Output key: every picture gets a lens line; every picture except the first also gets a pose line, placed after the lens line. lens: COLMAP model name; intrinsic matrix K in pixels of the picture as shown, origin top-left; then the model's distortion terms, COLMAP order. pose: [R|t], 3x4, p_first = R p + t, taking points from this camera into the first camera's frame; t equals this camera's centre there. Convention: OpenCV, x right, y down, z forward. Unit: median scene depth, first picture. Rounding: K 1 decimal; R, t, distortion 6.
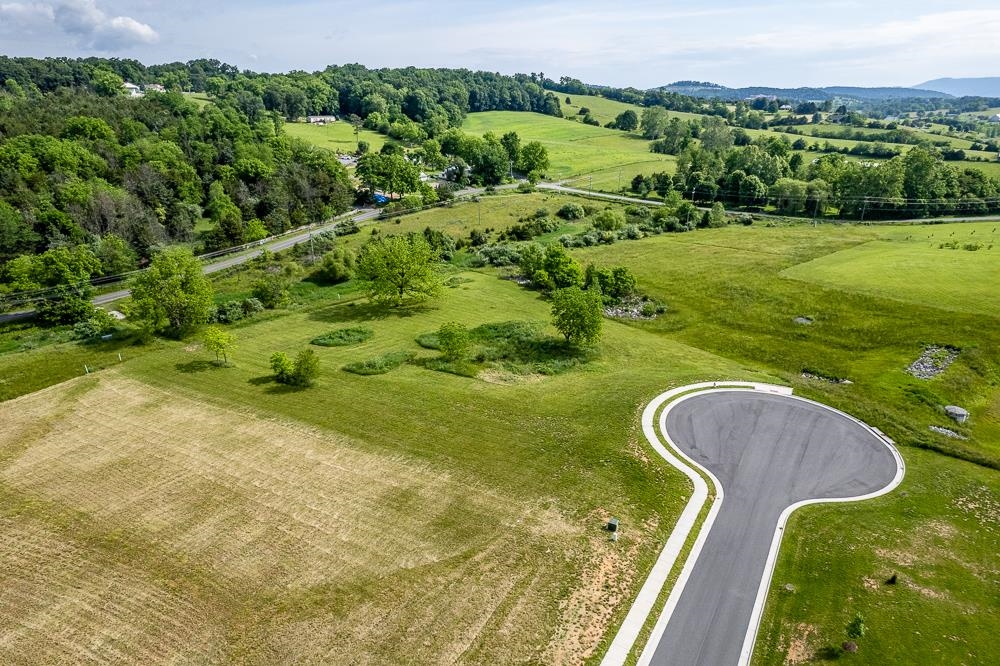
lens RADIAL K [[640.0, 0, 503.6], [0, 640.0, 343.1], [0, 0, 1]] dist [-0.084568, 0.077317]
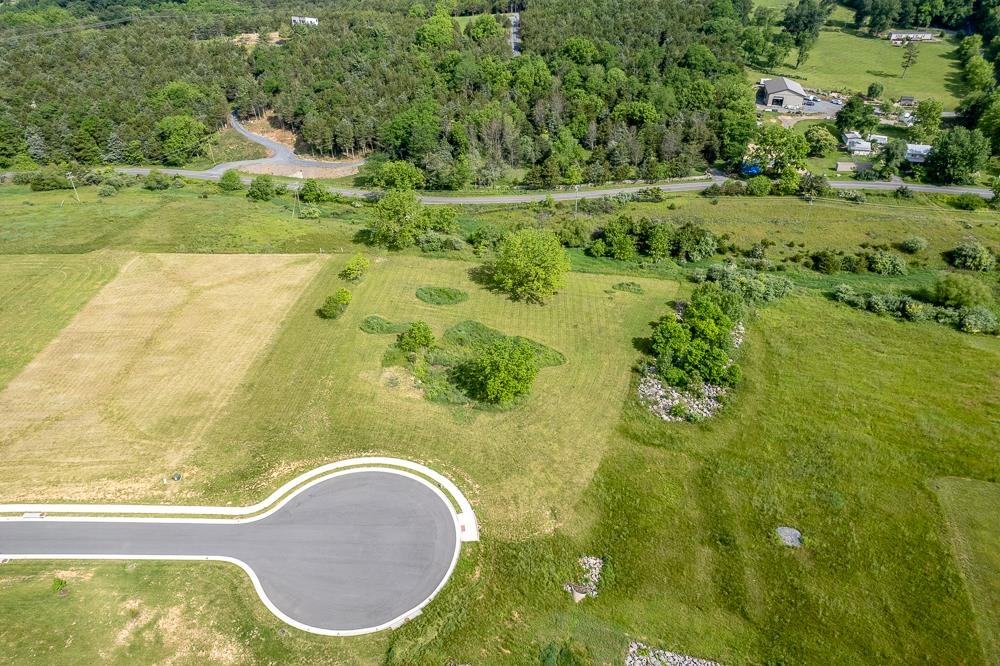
lens RADIAL K [[640.0, 0, 503.6], [0, 640.0, 343.1], [0, 0, 1]] dist [-0.084568, 0.077317]
pose [[0.513768, 0.460001, -0.724184, 0.681011], [-0.308860, 0.886680, 0.344099, -0.350336], [0.800405, 0.046884, 0.597623, 0.295382]]
